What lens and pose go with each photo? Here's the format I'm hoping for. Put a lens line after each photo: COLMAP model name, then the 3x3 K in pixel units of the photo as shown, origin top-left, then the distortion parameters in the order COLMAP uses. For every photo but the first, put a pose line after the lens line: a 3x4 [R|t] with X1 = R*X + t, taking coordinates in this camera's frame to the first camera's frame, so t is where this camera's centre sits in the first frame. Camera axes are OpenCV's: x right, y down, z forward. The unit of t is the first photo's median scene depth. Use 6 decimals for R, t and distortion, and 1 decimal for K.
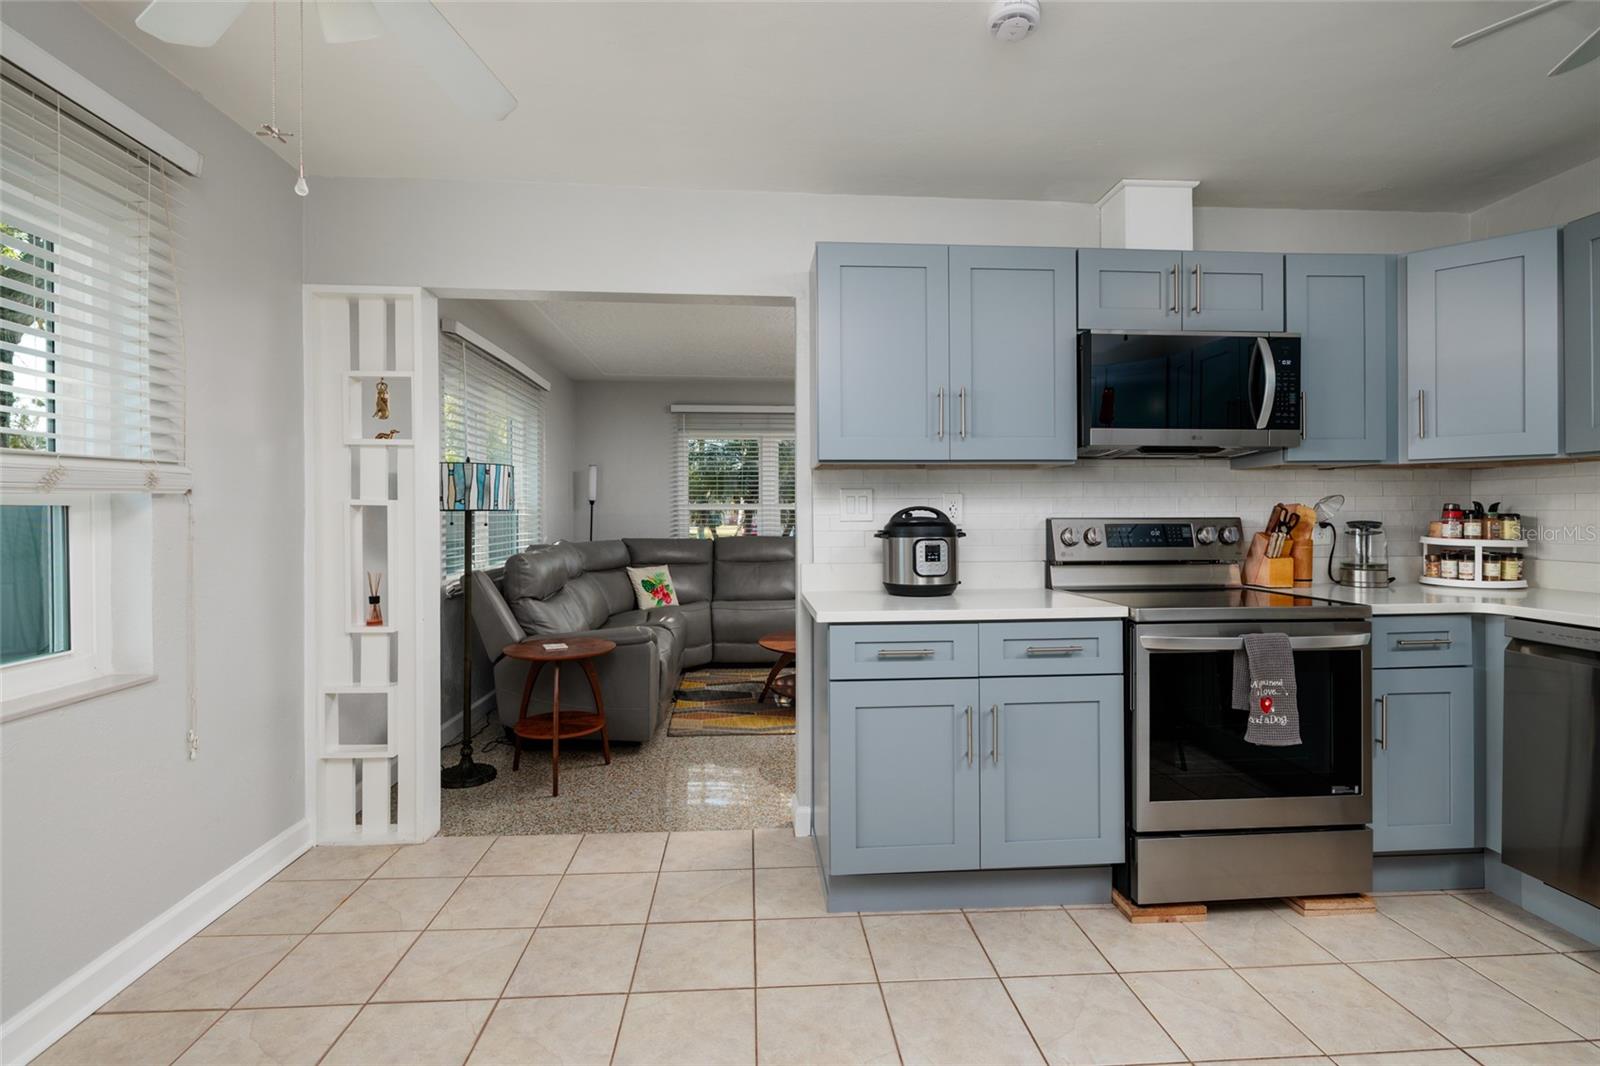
lens RADIAL K [[744.1, 0, 798.1], [0, 744.1, 520.5], [0, 0, 1]] dist [-0.002796, -0.000188]
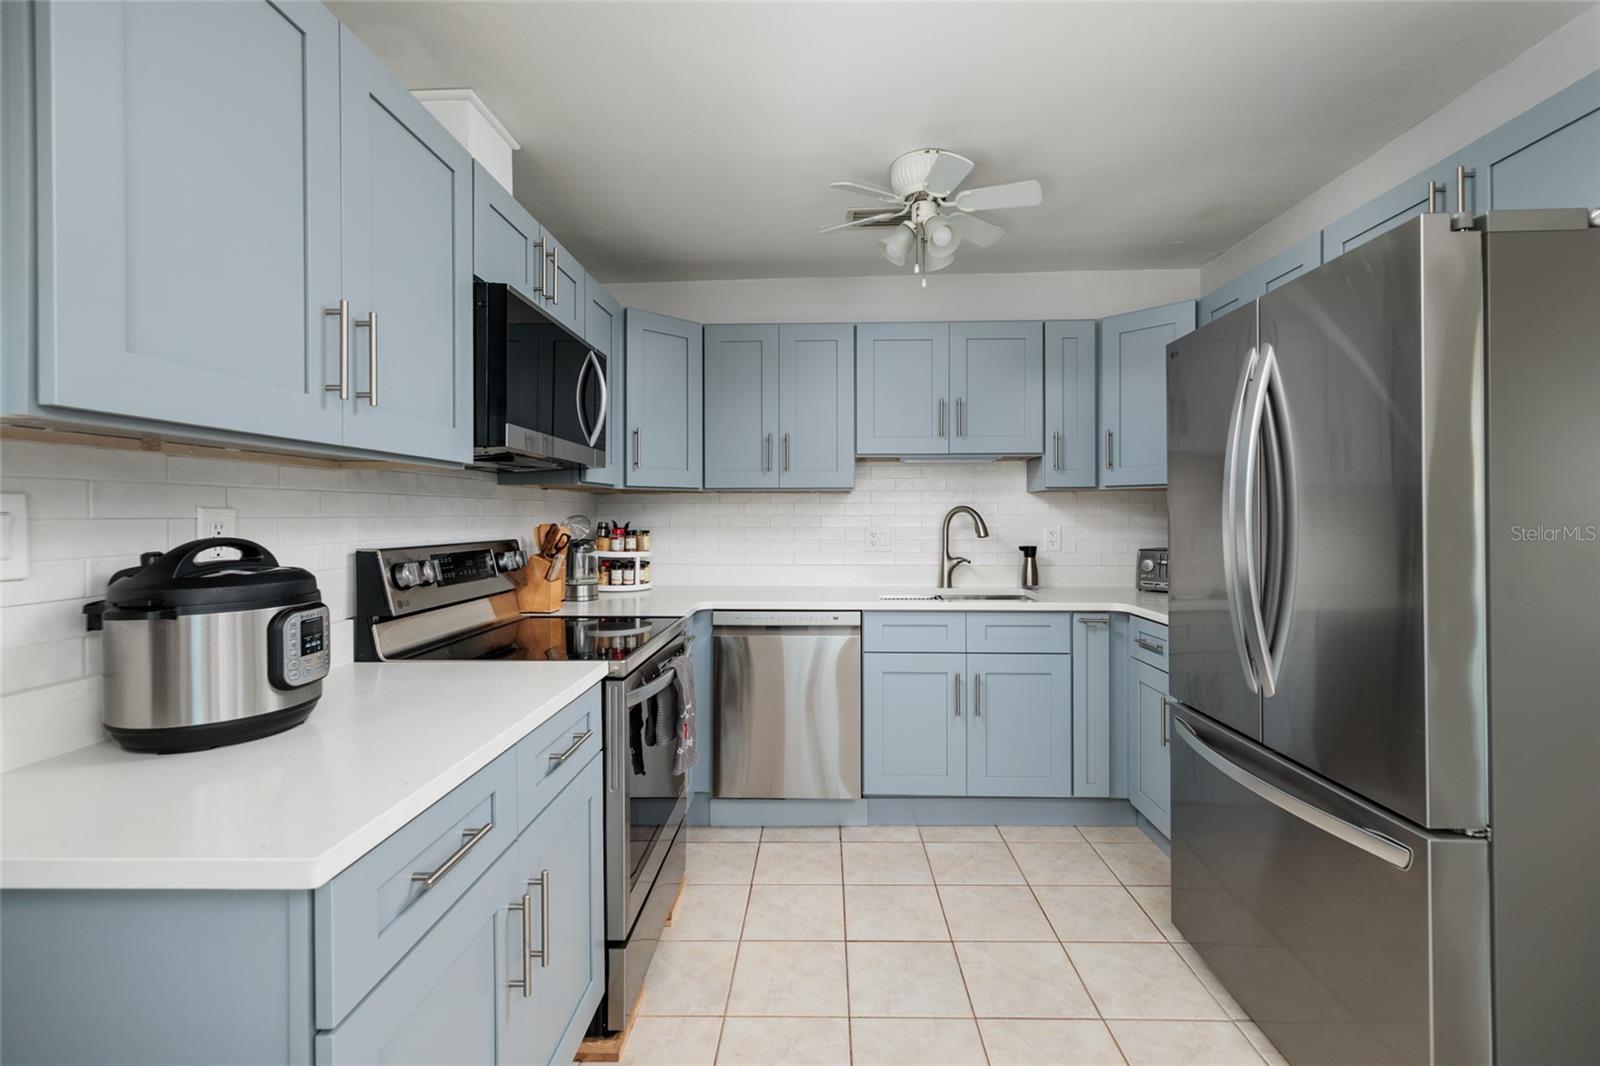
lens RADIAL K [[681.2, 0, 809.9], [0, 681.2, 520.4], [0, 0, 1]] dist [0.004915, -0.000493]
pose [[0.094730, -0.001729, 0.995501, -0.203388], [0.015243, 0.999884, 0.000286, -0.022915], [-0.995386, 0.015147, 0.094746, 0.591681]]
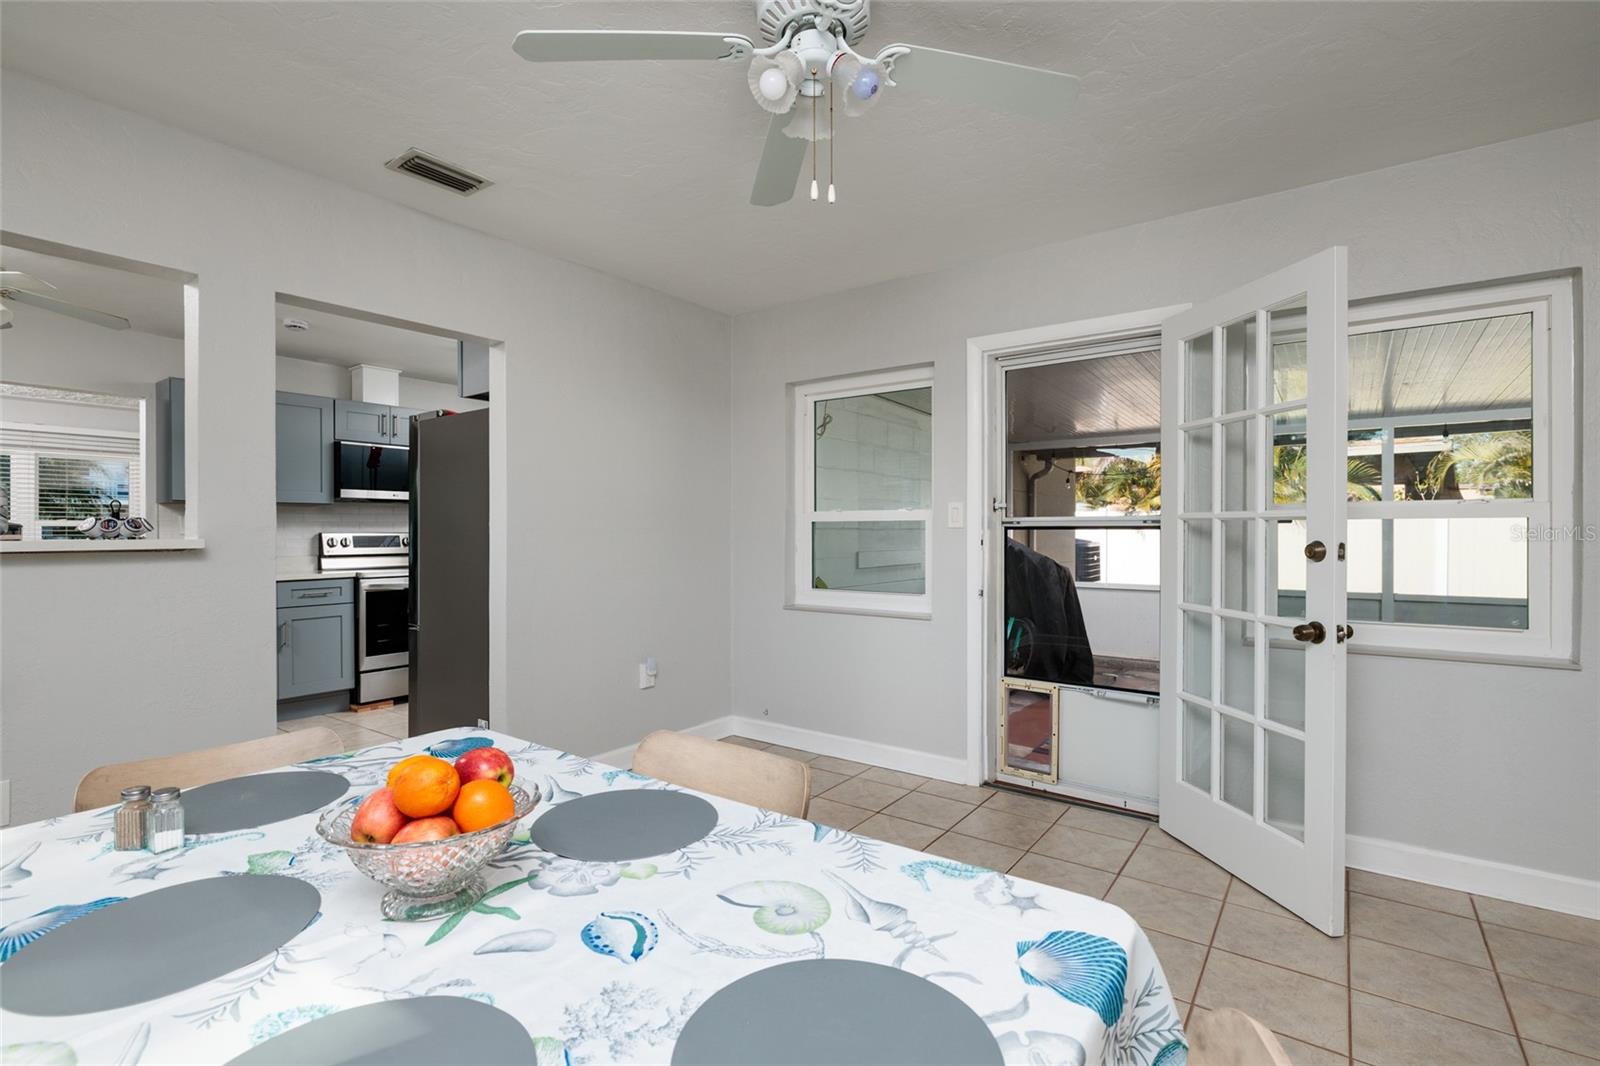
lens RADIAL K [[738.0, 0, 799.7], [0, 738.0, 536.4], [0, 0, 1]] dist [0.000274, 0.000605]
pose [[0.656719, -0.003110, 0.754129, -0.306276], [0.003999, 0.999992, 0.000642, 0.010540], [-0.754125, 0.002594, 0.656726, -1.272357]]
